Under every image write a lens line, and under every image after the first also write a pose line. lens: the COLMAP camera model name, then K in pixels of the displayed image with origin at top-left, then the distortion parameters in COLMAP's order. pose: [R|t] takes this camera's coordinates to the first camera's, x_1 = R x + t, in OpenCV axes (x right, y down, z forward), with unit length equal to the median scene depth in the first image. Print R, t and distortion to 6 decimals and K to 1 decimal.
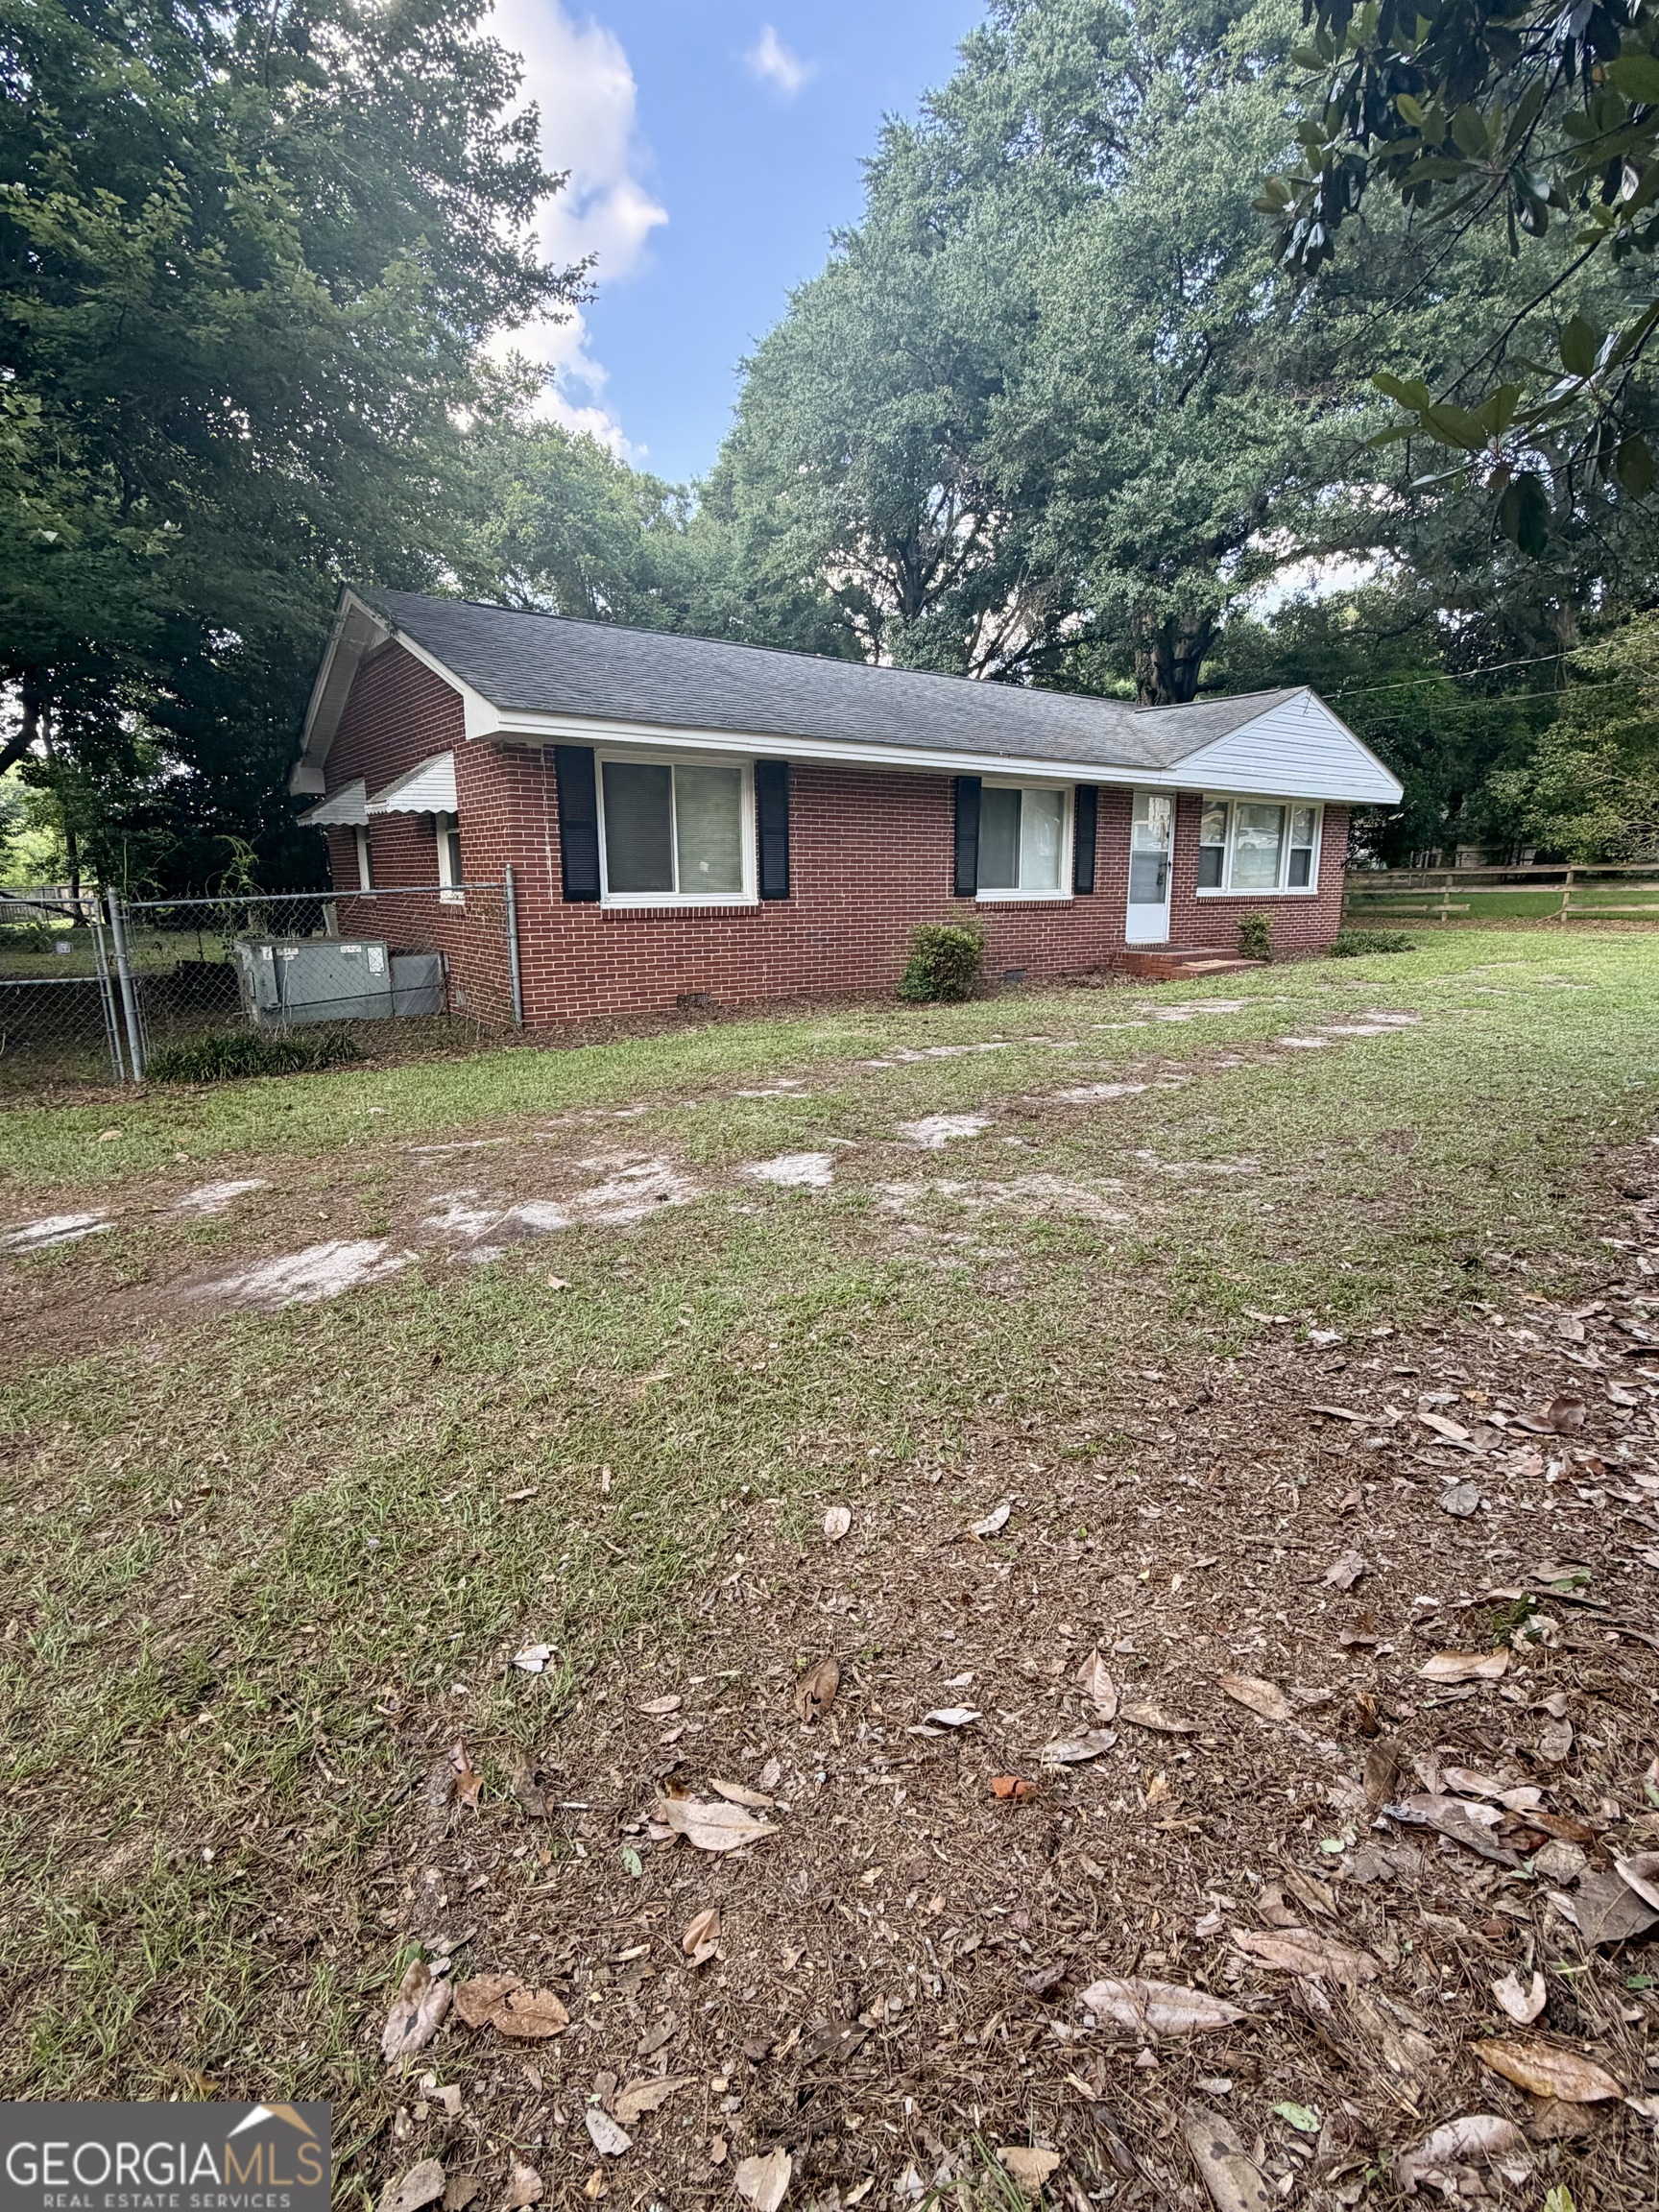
lens RADIAL K [[1057.9, 0, 829.5], [0, 1057.9, 1106.0], [0, 0, 1]] dist [0.000251, 0.000419]
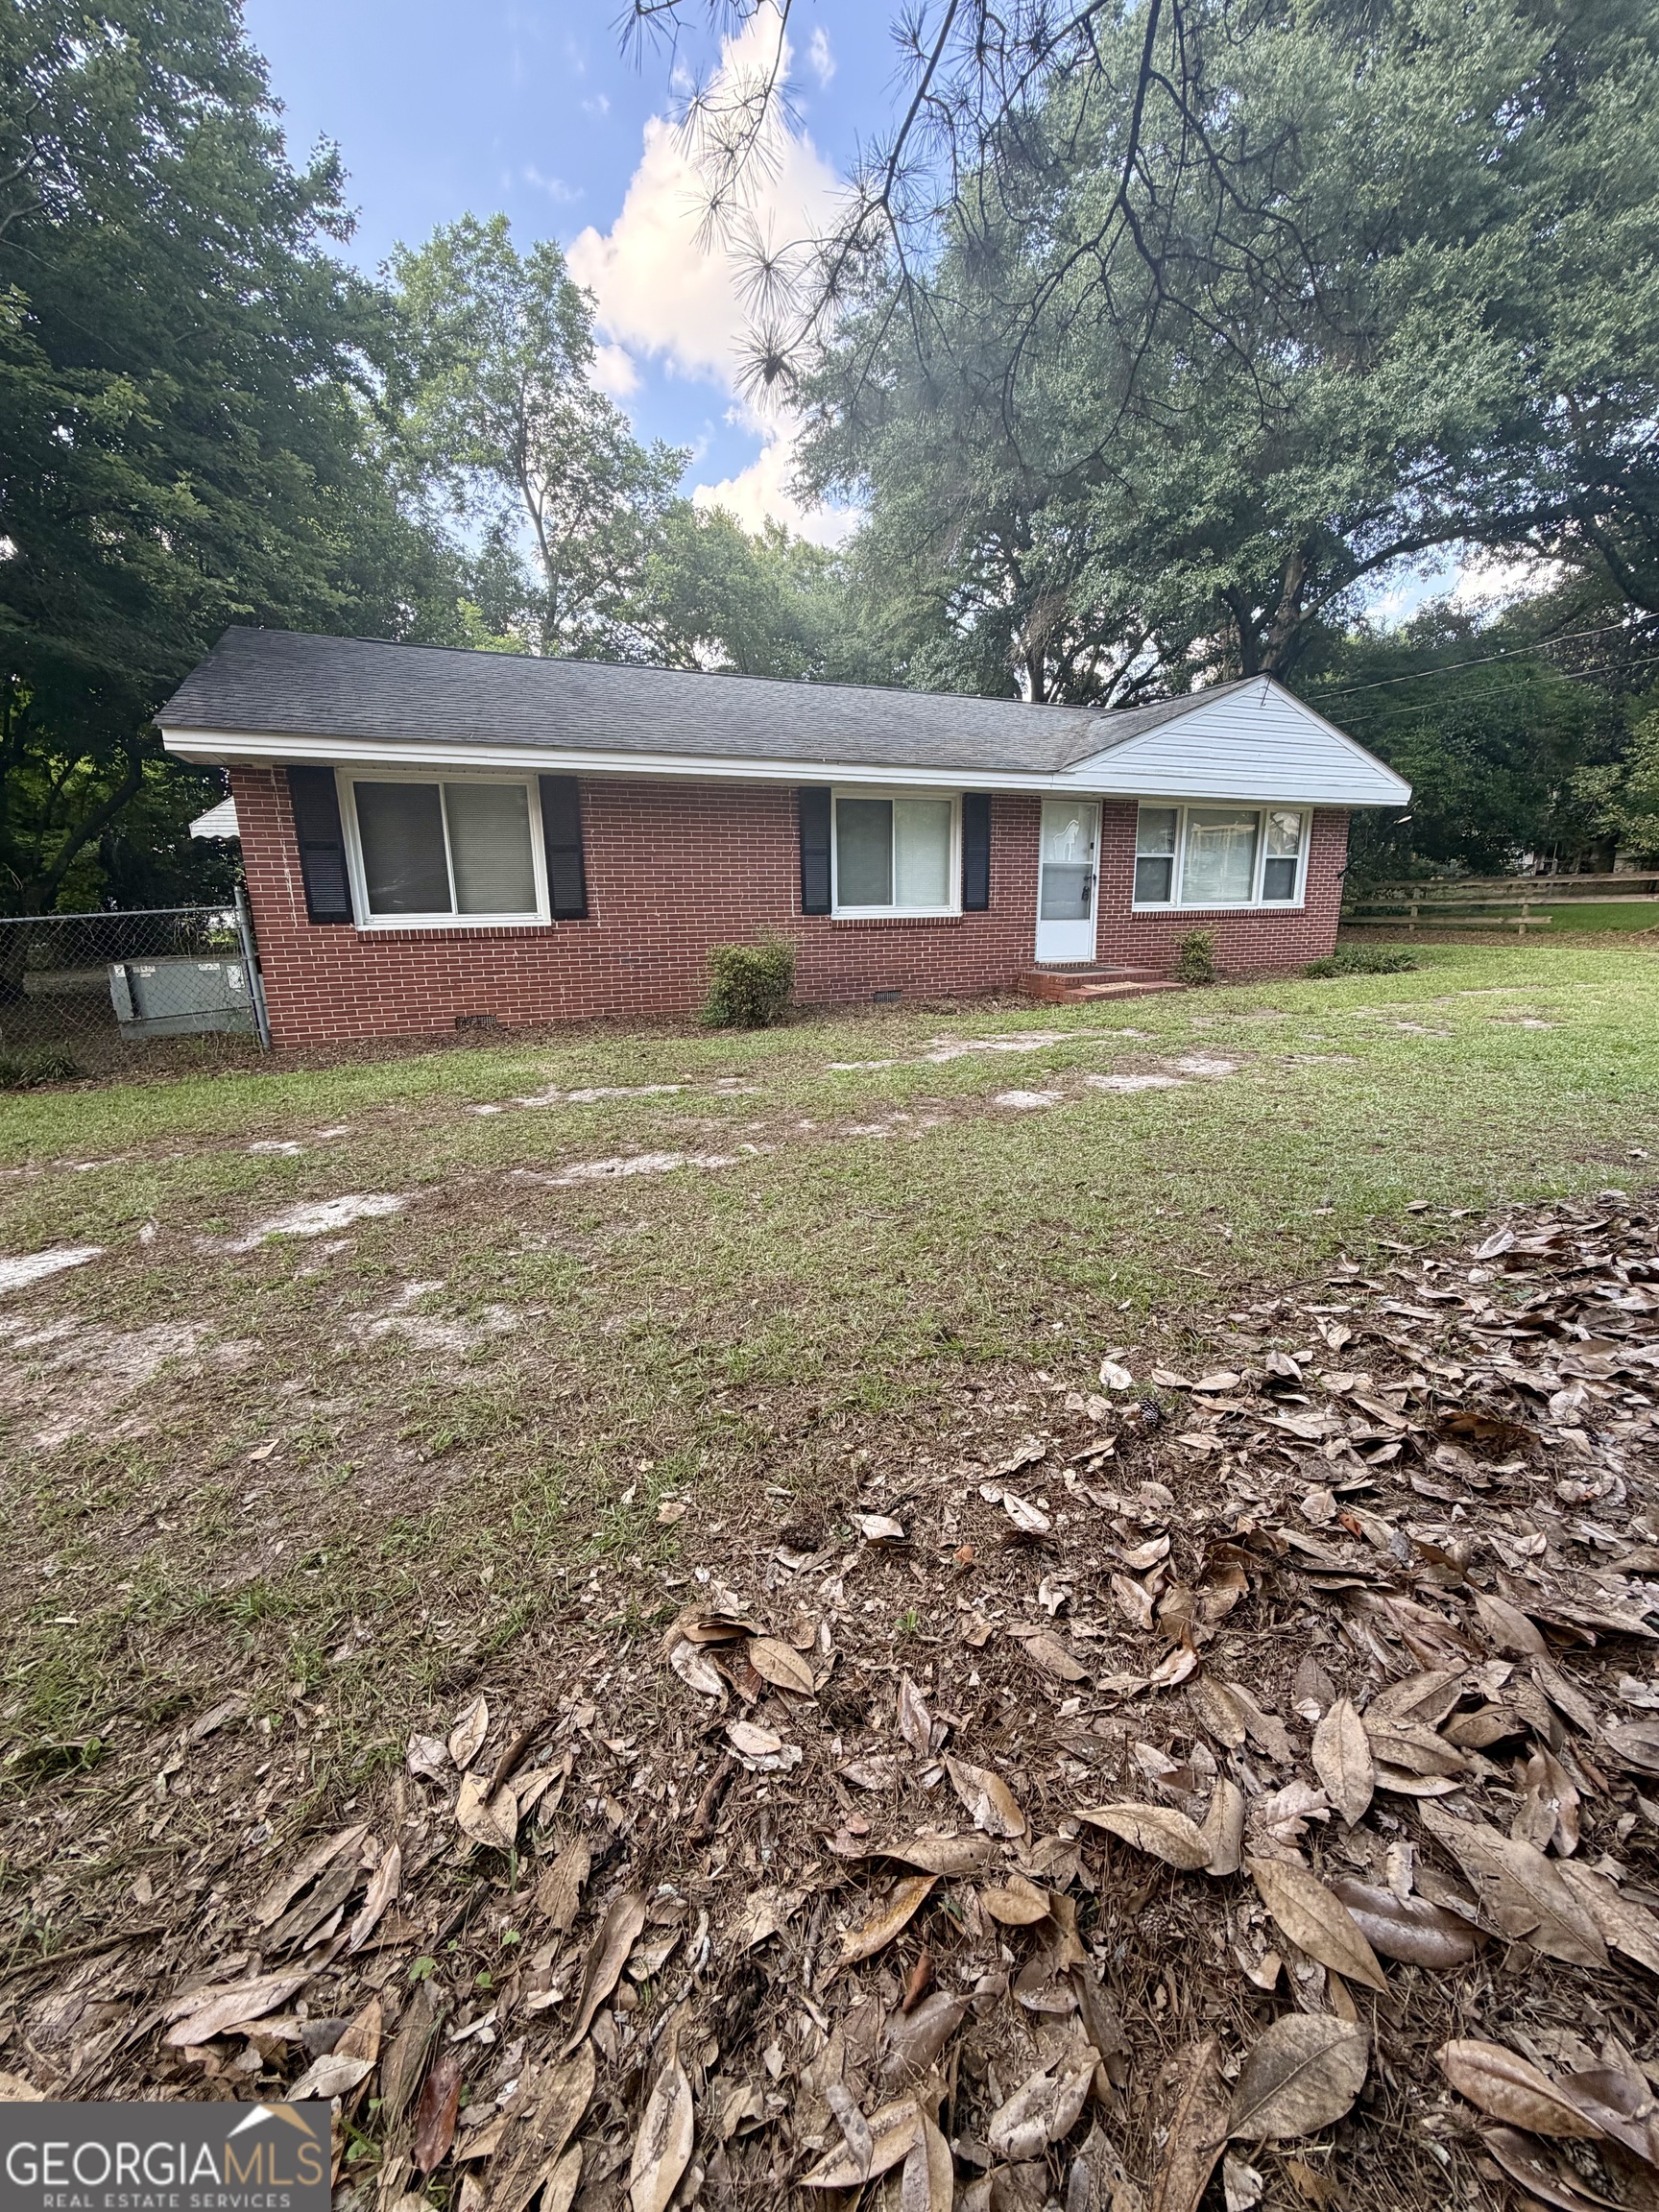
lens RADIAL K [[881.9, 0, 829.7], [0, 881.9, 1098.8], [0, 0, 1]] dist [0.000677, -0.000215]
pose [[0.975108, 0.040838, -0.217936, 0.293918], [-0.037240, 0.999094, 0.020591, -0.044905], [0.218580, -0.011962, 0.975746, 0.206781]]
